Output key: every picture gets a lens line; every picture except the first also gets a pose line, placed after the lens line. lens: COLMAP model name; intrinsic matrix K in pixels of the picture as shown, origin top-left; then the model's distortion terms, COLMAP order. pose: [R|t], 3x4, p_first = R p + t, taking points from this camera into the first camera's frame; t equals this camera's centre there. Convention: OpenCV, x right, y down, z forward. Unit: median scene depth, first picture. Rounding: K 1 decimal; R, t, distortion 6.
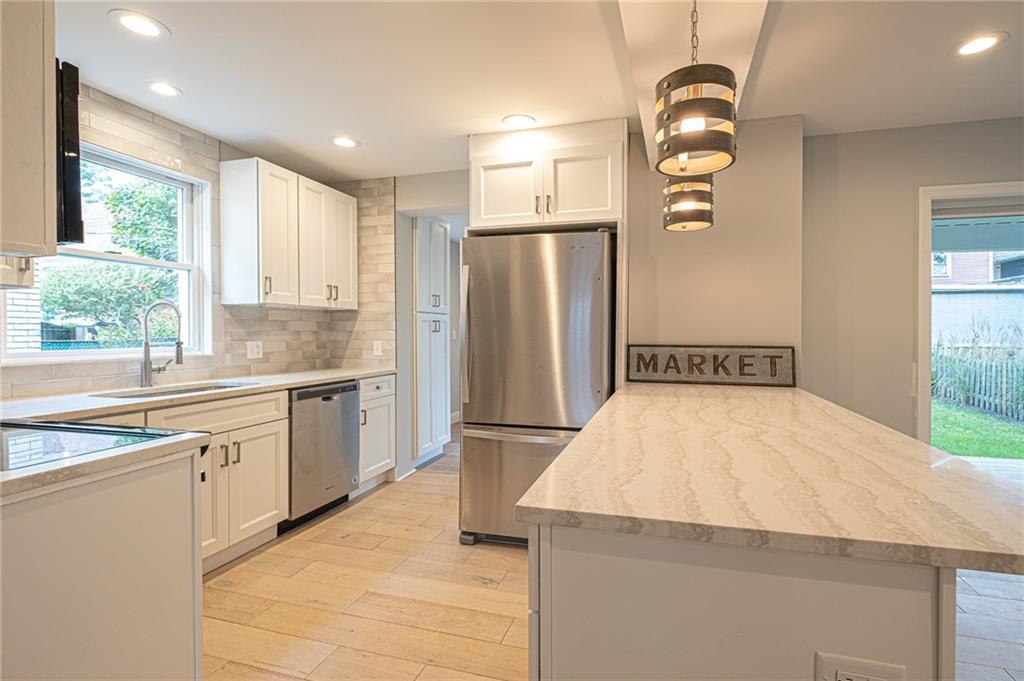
lens RADIAL K [[462.4, 0, 531.9], [0, 462.4, 333.9], [0, 0, 1]] dist [0.004652, 0.000268]
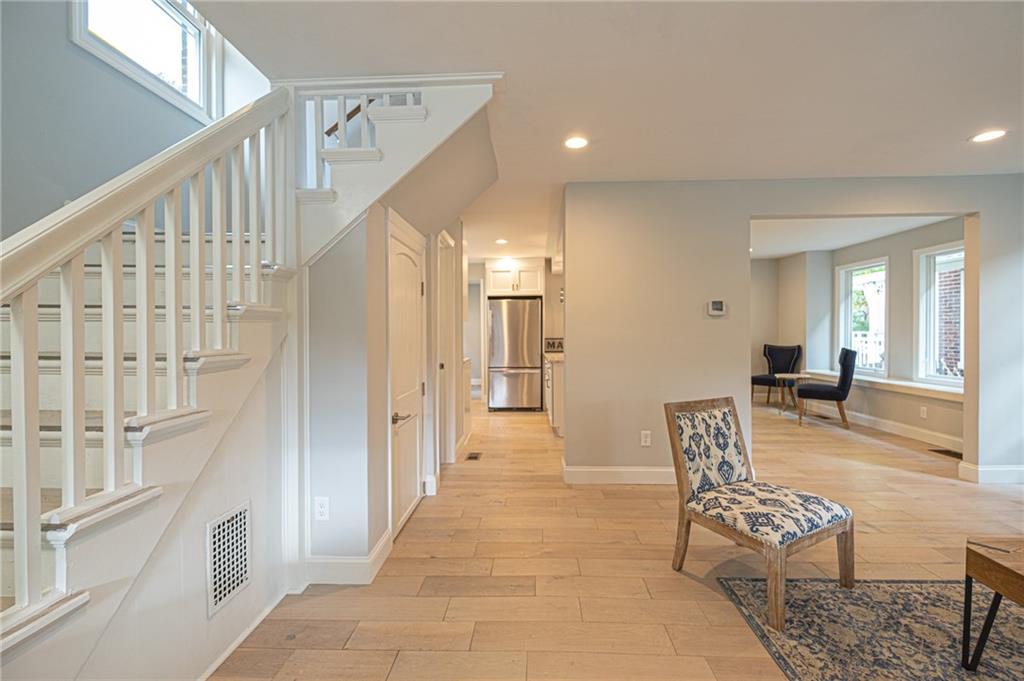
lens RADIAL K [[439.0, 0, 512.3], [0, 439.0, 338.2], [0, 0, 1]] dist [-0.002457, -0.003183]
pose [[0.964660, -0.010903, 0.263272, -0.651054], [0.007680, 0.999882, 0.013269, -0.013678], [-0.263386, -0.010778, 0.964630, -1.429935]]
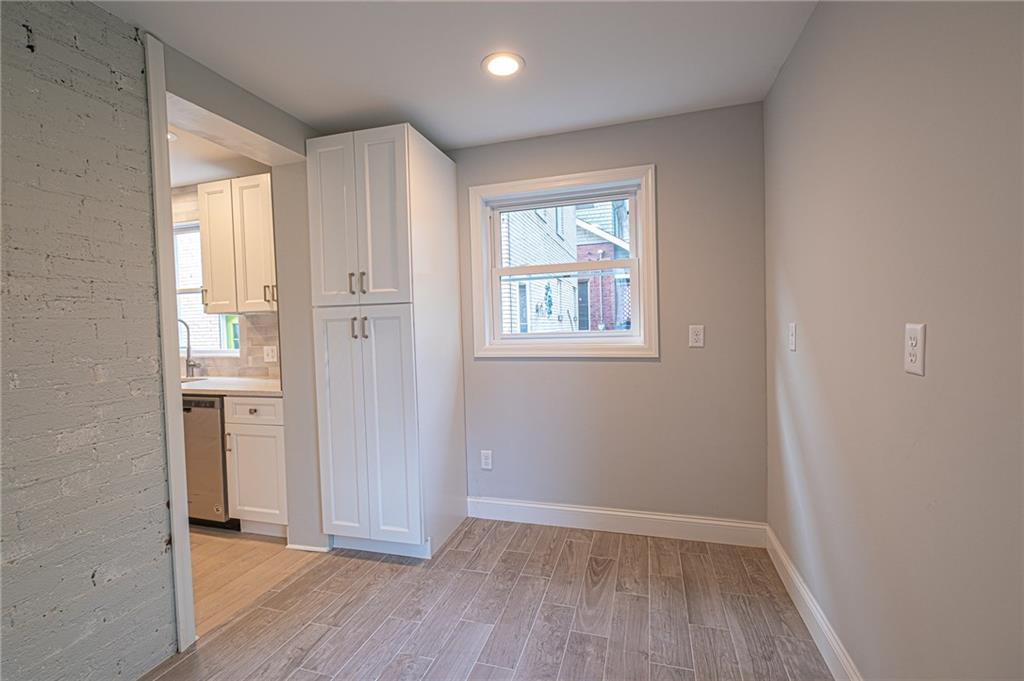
lens RADIAL K [[439.0, 0, 522.9], [0, 439.0, 340.4], [0, 0, 1]] dist [-0.002457, -0.003183]
pose [[0.026497, 0.033421, -0.999090, 0.533583], [0.022599, 0.999166, 0.034022, -0.022884], [0.999393, -0.023480, 0.025720, 1.861365]]
